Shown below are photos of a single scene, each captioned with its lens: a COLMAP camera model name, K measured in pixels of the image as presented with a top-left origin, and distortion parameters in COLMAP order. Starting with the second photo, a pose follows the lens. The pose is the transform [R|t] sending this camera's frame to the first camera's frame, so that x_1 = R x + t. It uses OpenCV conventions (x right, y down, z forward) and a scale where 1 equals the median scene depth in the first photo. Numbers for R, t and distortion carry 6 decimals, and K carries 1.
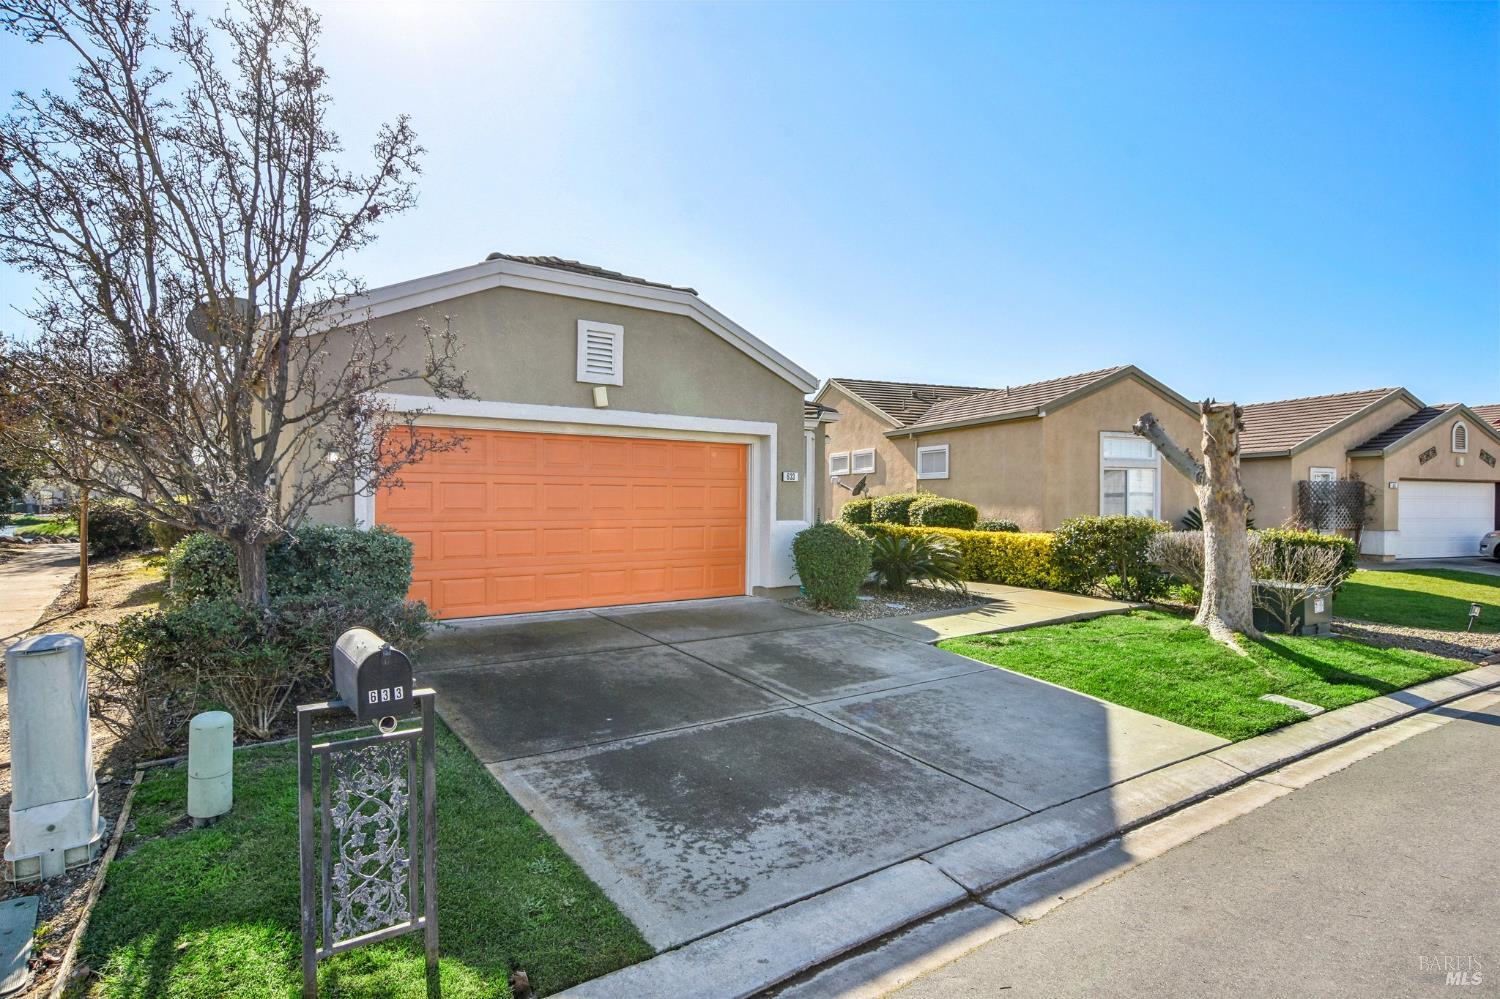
lens RADIAL K [[754.5, 0, 746.4], [0, 754.5, 509.6], [0, 0, 1]] dist [-0.020003, -0.000503]
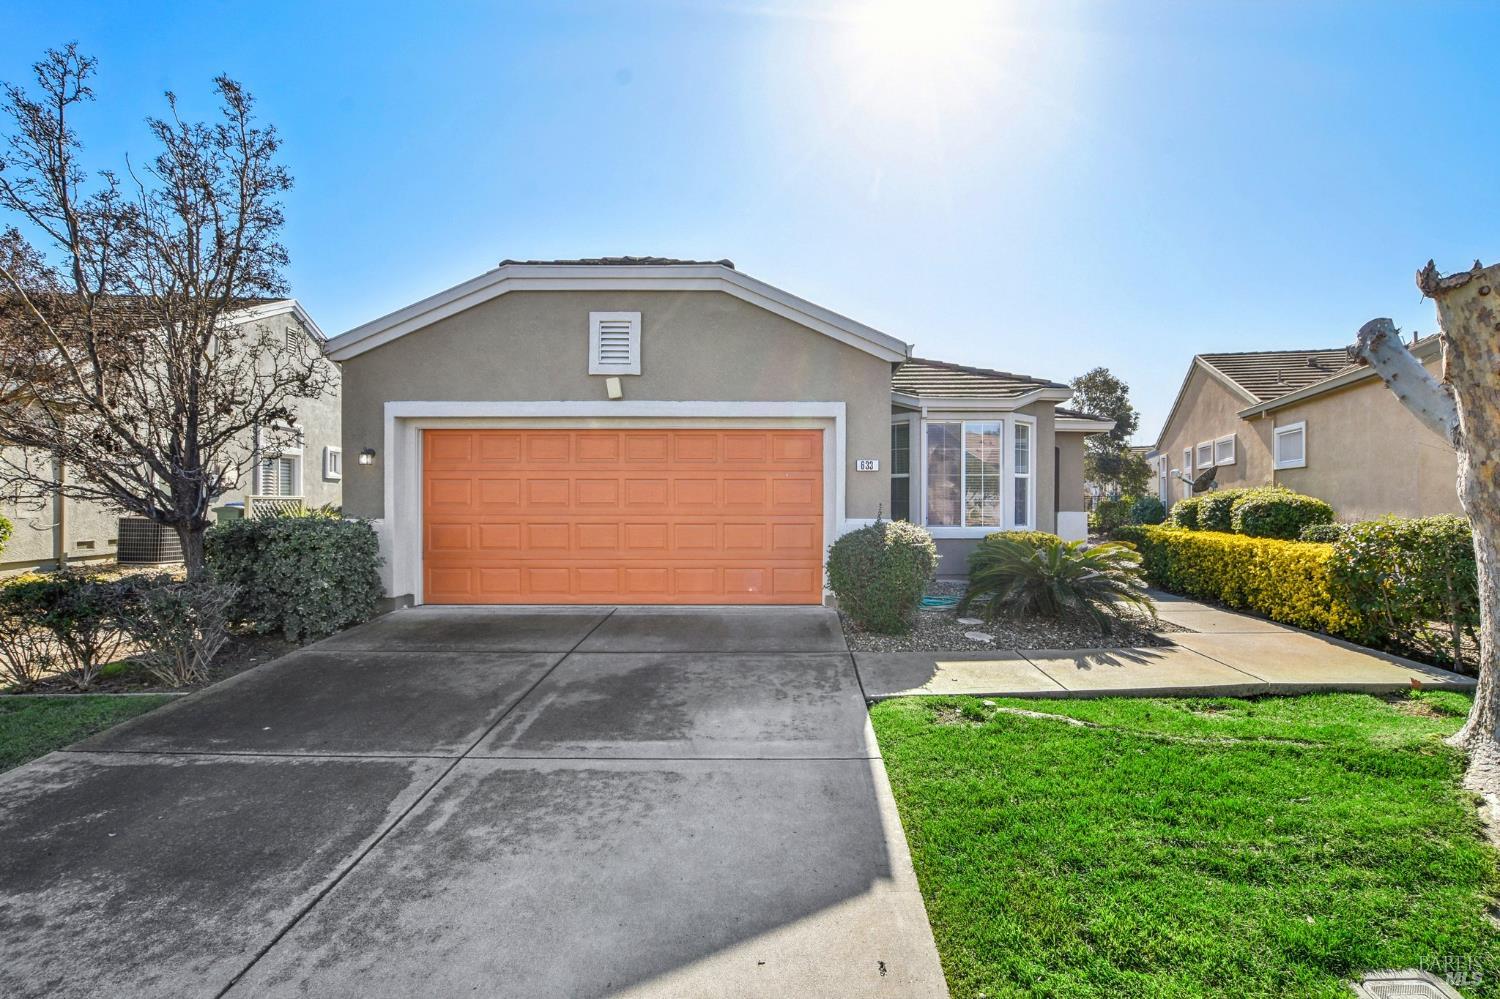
lens RADIAL K [[668.2, 0, 808.0], [0, 668.2, 503.3], [0, 0, 1]] dist [-0.024554, 0.001245]
pose [[0.830992, -0.001616, -0.556282, 0.495701], [-0.004468, 0.999944, -0.009580, 0.006205], [0.556267, 0.010446, 0.830938, 0.430374]]
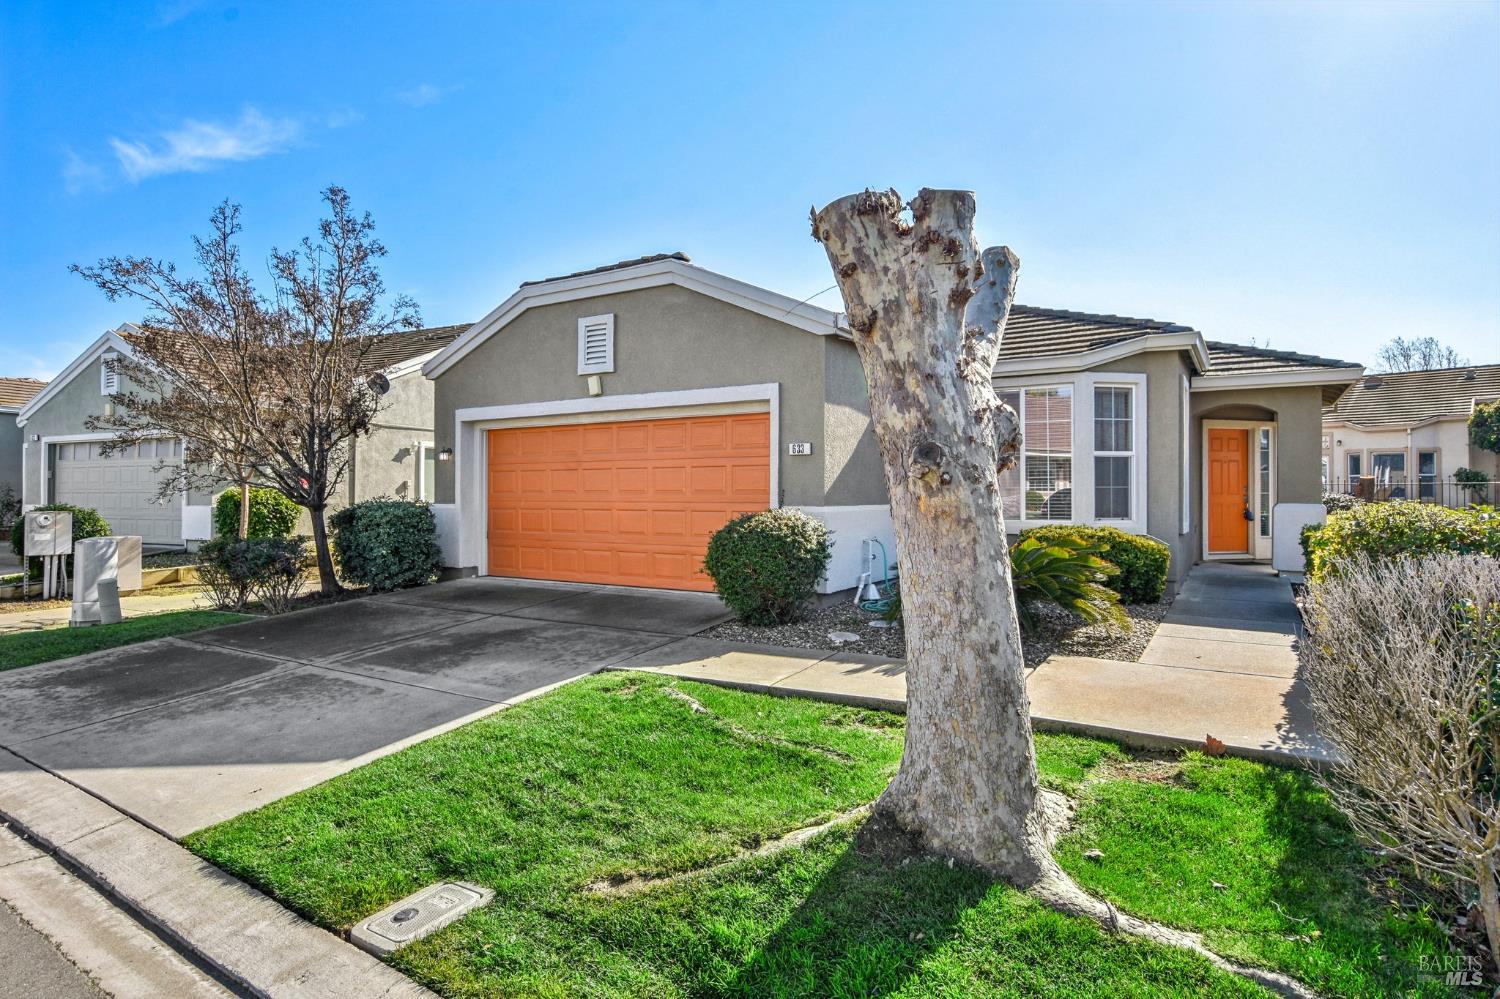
lens RADIAL K [[803.9, 0, 750.5], [0, 803.9, 492.2], [0, 0, 1]] dist [-0.023948, 0.003050]
pose [[0.416944, -0.004045, -0.908923, 0.936065], [-0.006926, 0.999947, -0.007627, 0.008163], [0.908906, 0.009475, 0.416894, 0.734220]]
